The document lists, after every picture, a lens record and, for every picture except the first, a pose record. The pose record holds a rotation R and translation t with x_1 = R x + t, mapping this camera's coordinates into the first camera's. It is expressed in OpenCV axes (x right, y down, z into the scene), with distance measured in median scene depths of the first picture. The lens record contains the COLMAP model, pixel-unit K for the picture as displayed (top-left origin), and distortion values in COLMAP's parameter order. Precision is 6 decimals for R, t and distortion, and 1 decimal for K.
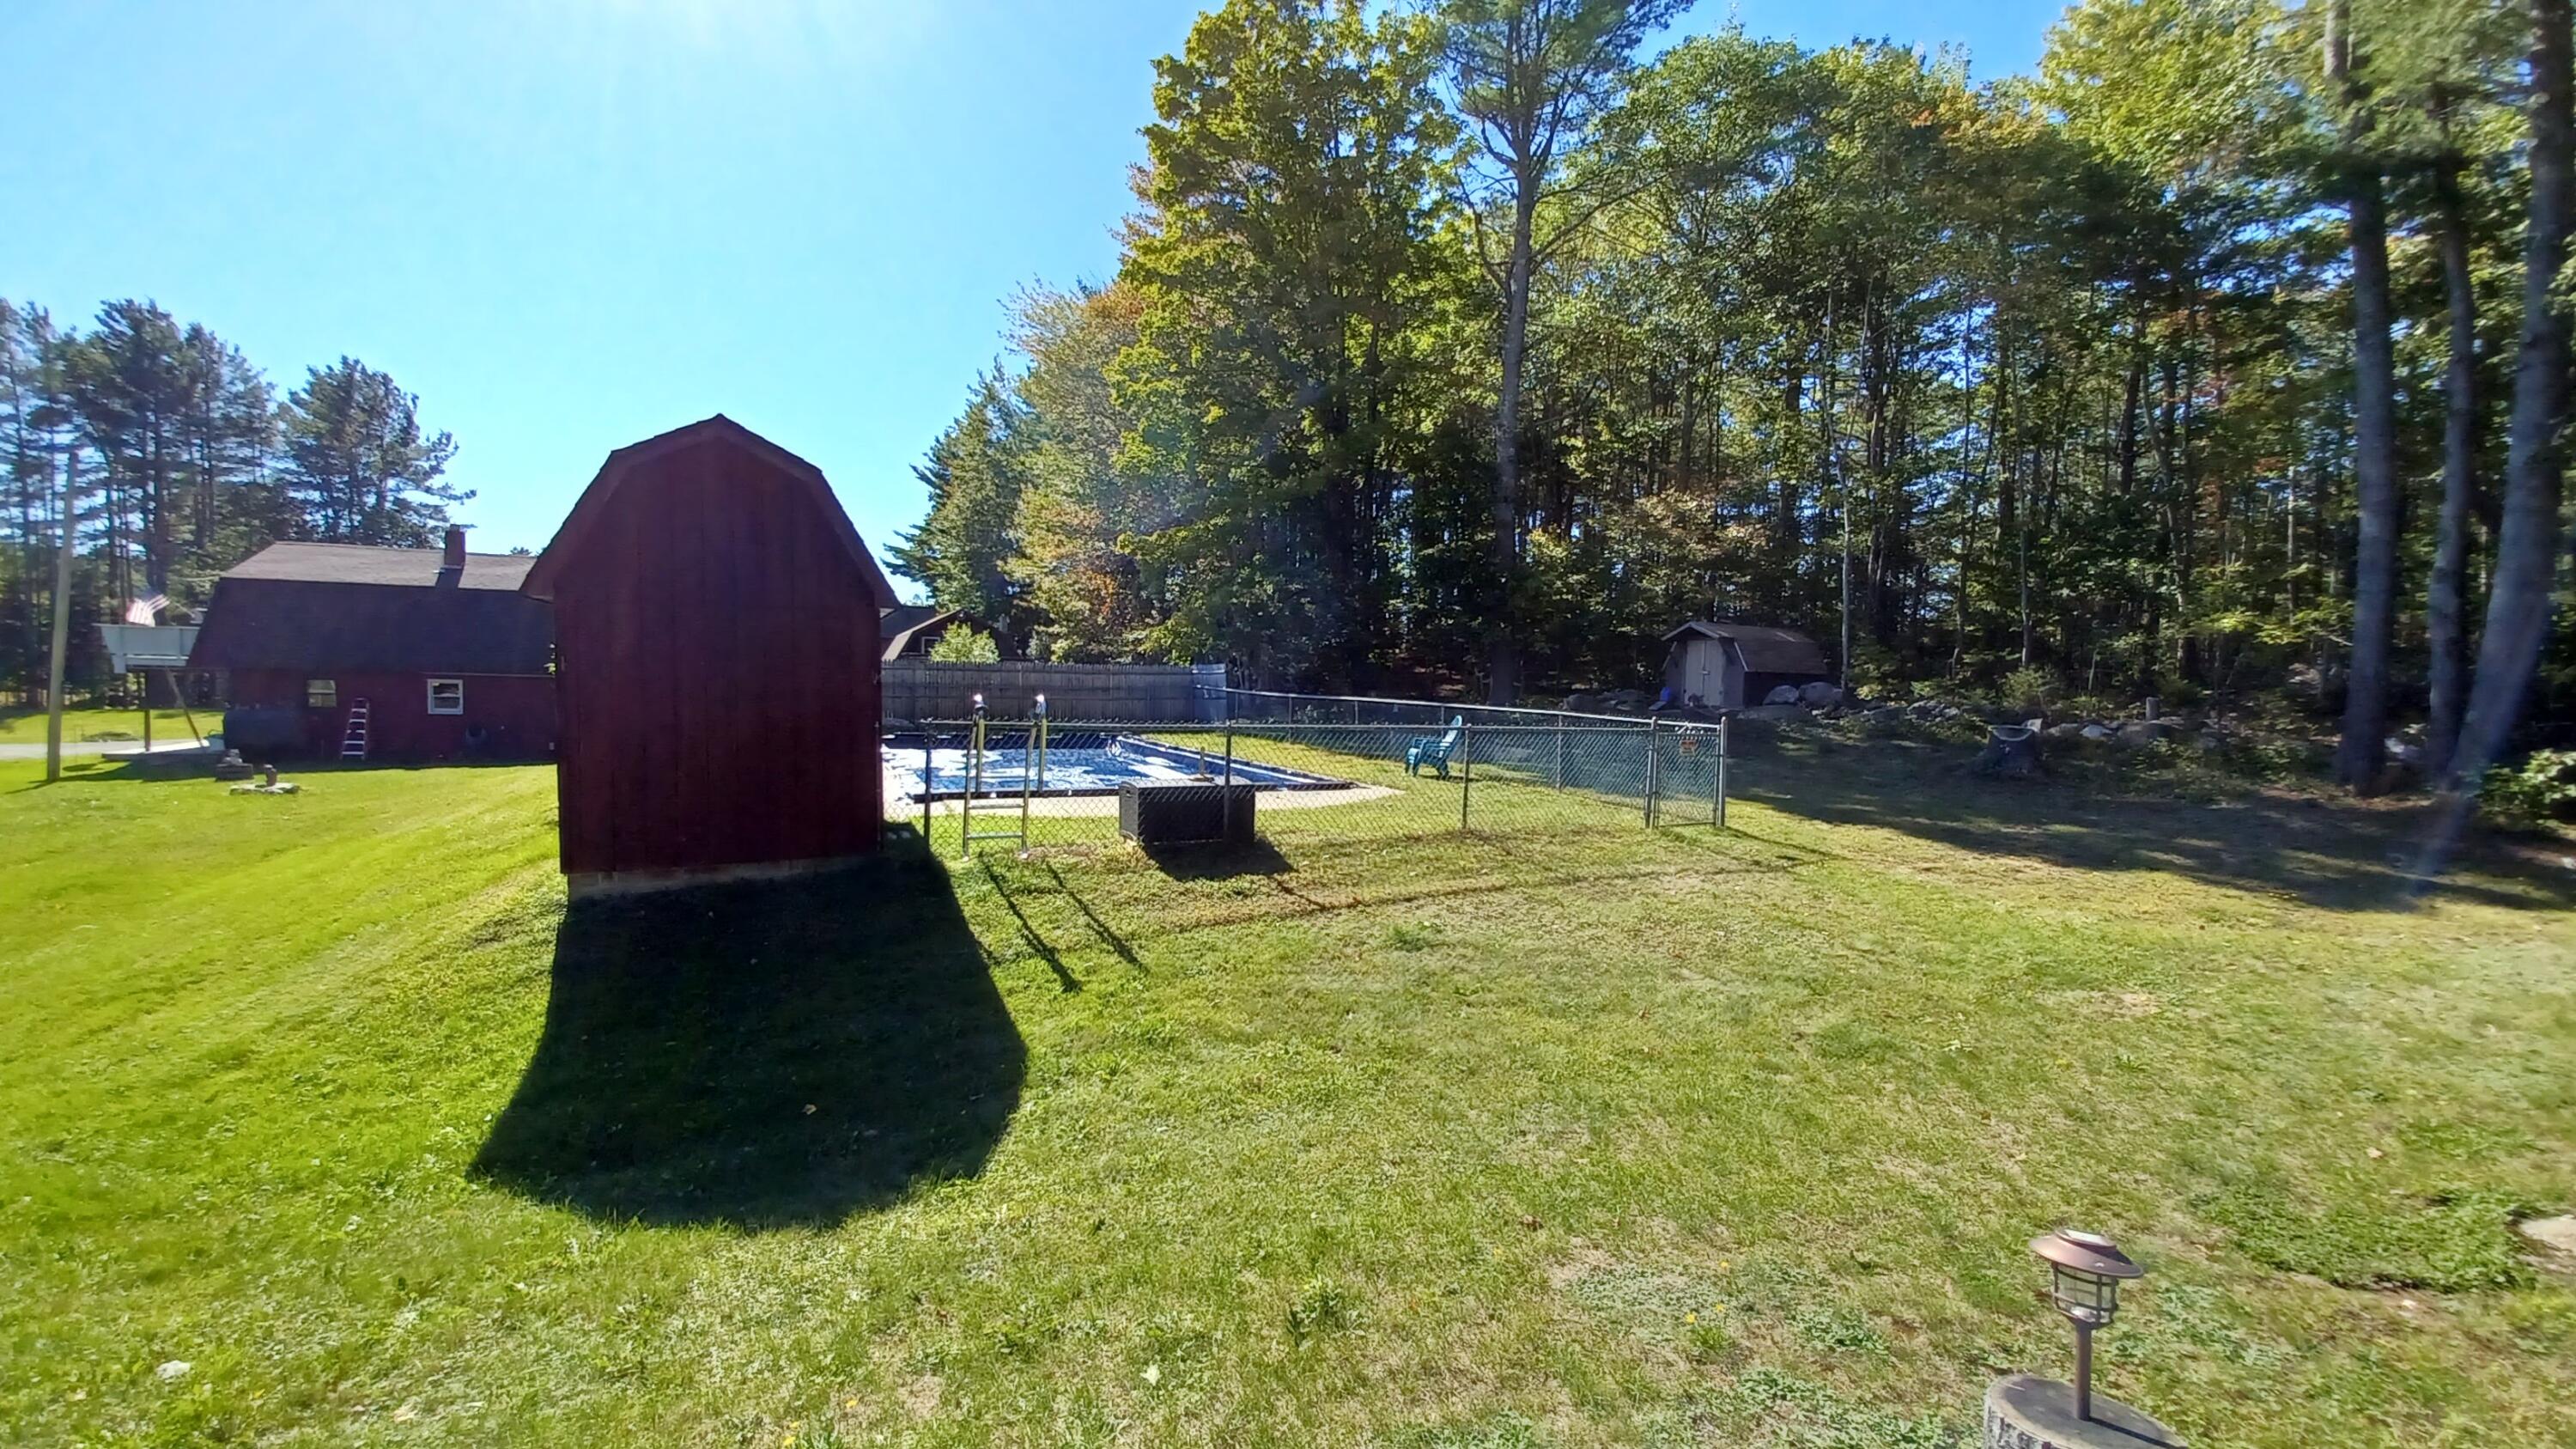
lens RADIAL K [[1012.4, 0, 1289.1], [0, 1012.4, 730.7], [0, 0, 1]] dist [-0.000869, -0.011747]
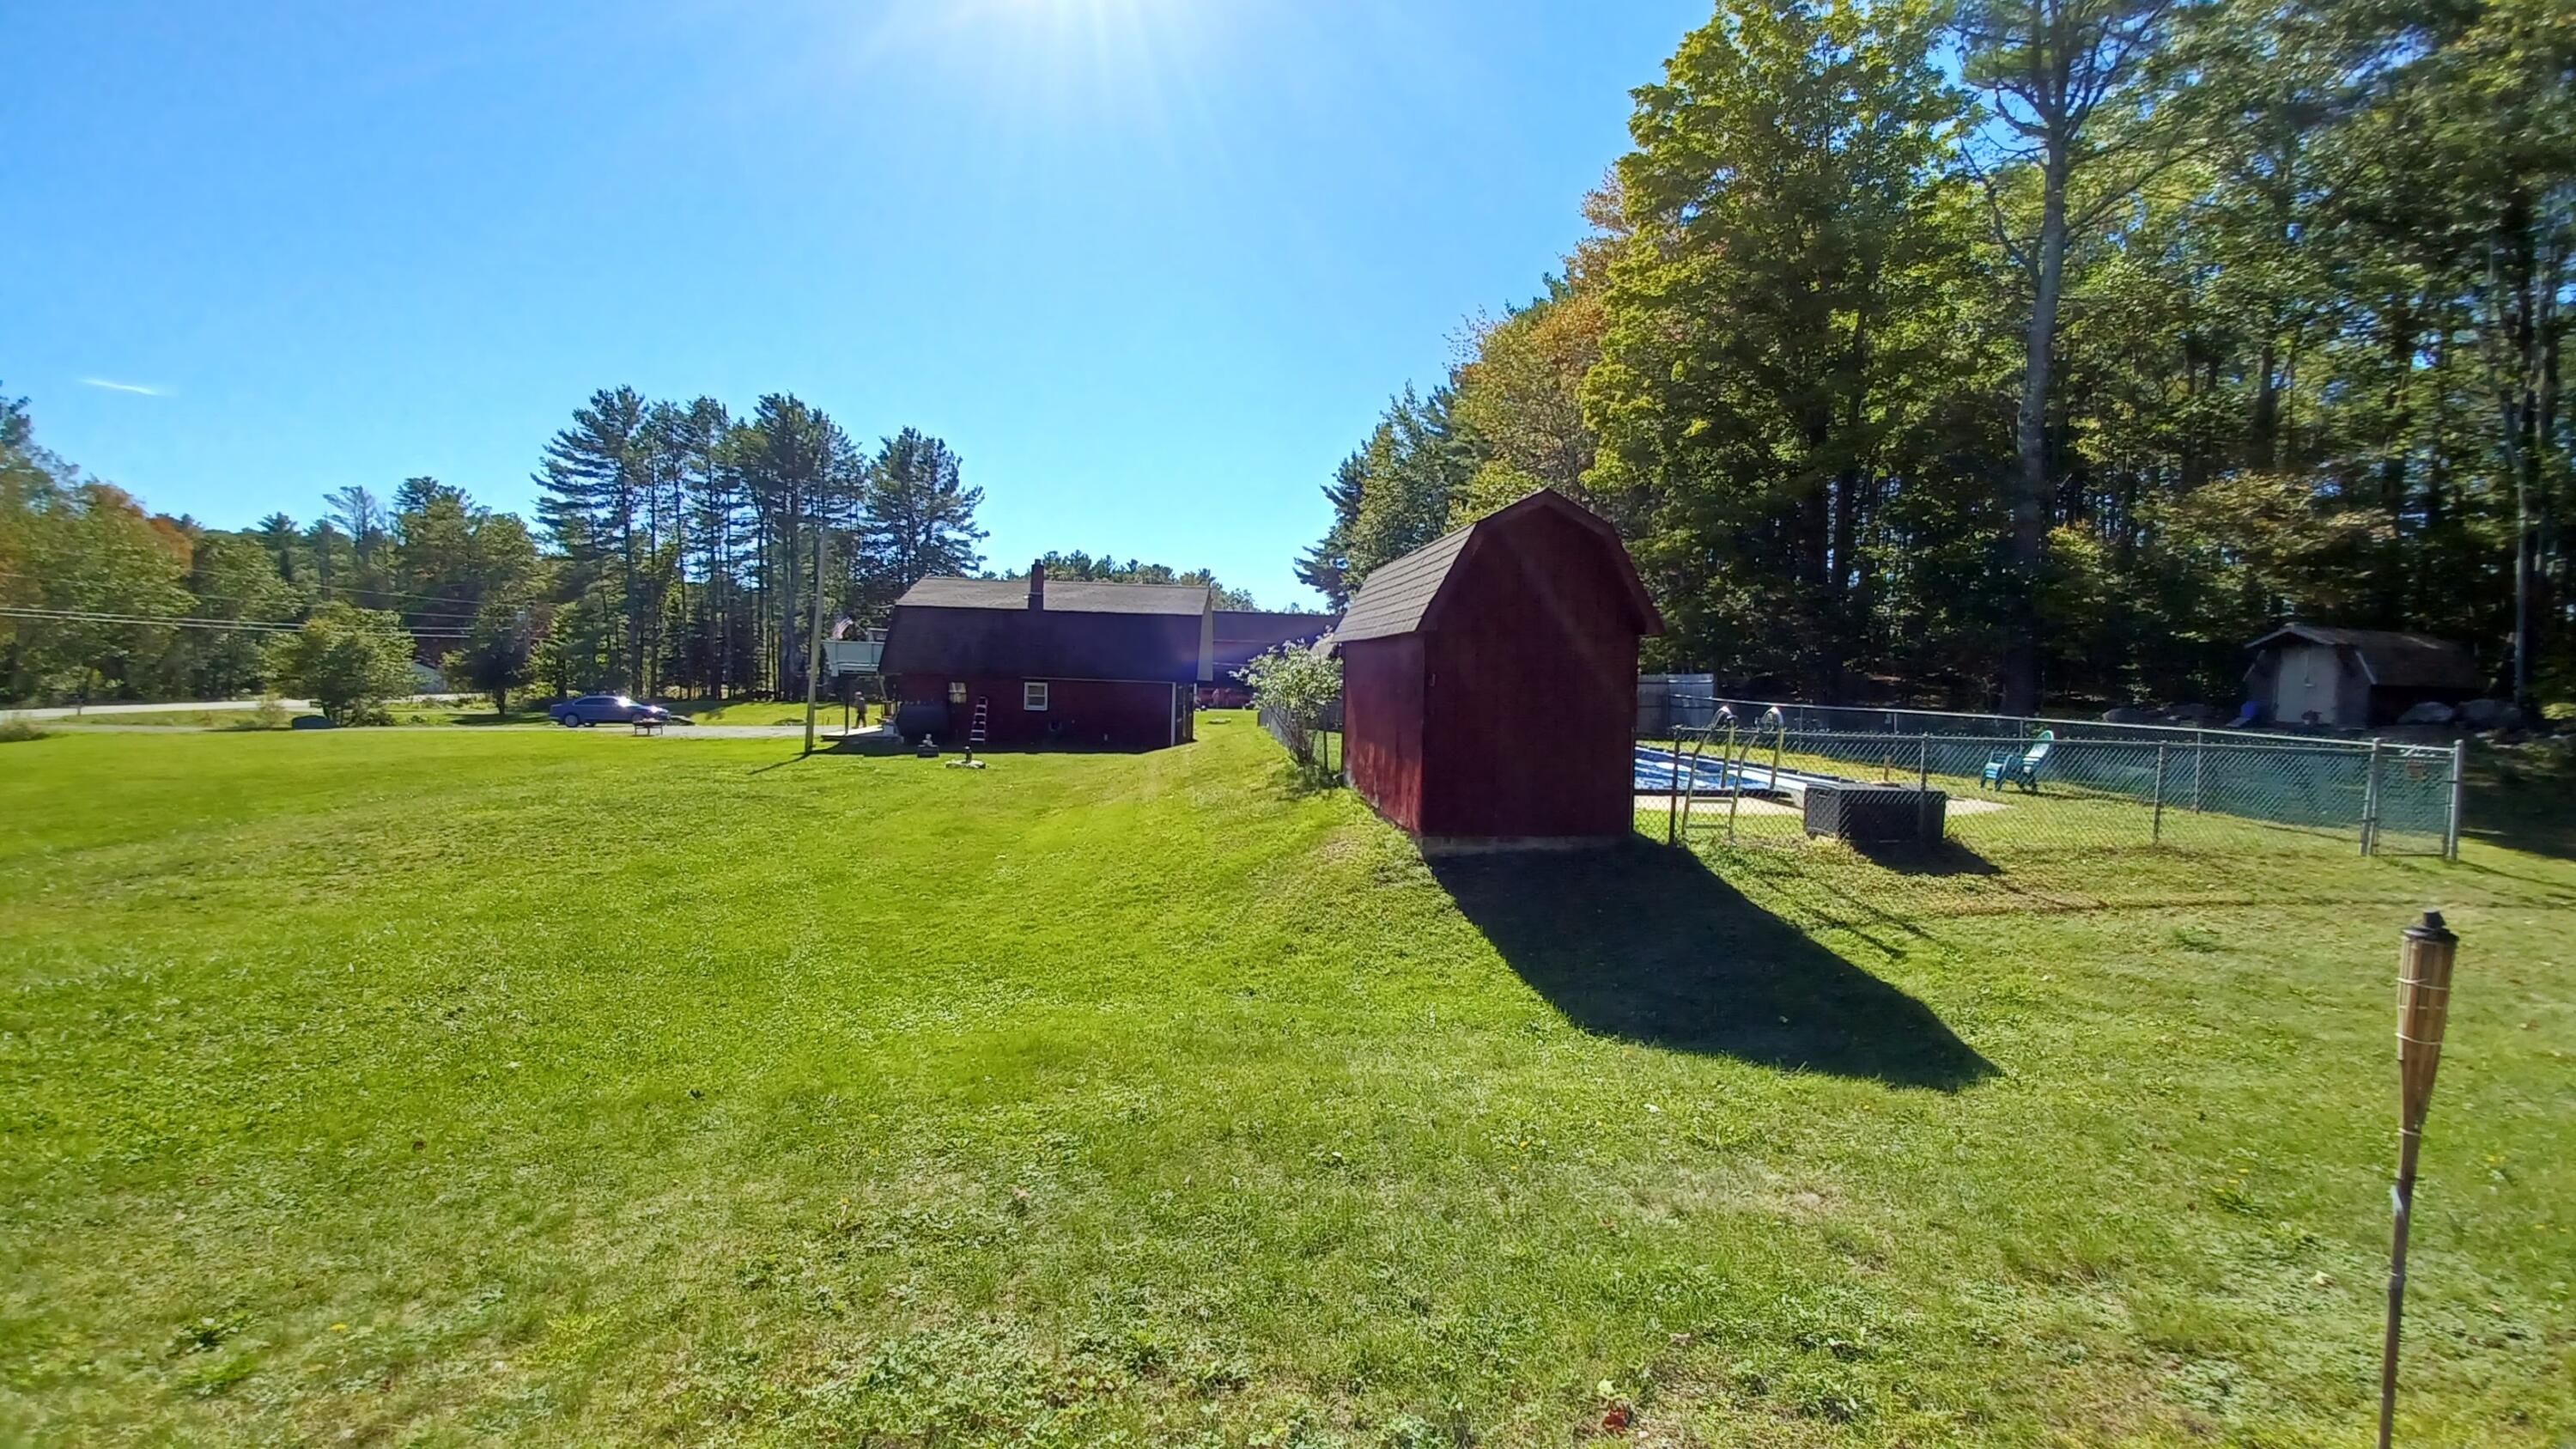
lens RADIAL K [[1009.3, 0, 1288.0], [0, 1009.3, 724.5], [0, 0, 1]] dist [-0.010717, -0.000227]
pose [[0.942276, 0.020317, -0.334220, -0.111740], [-0.023894, 0.999693, -0.006596, 0.001956], [0.333984, 0.014202, 0.942472, -0.080129]]
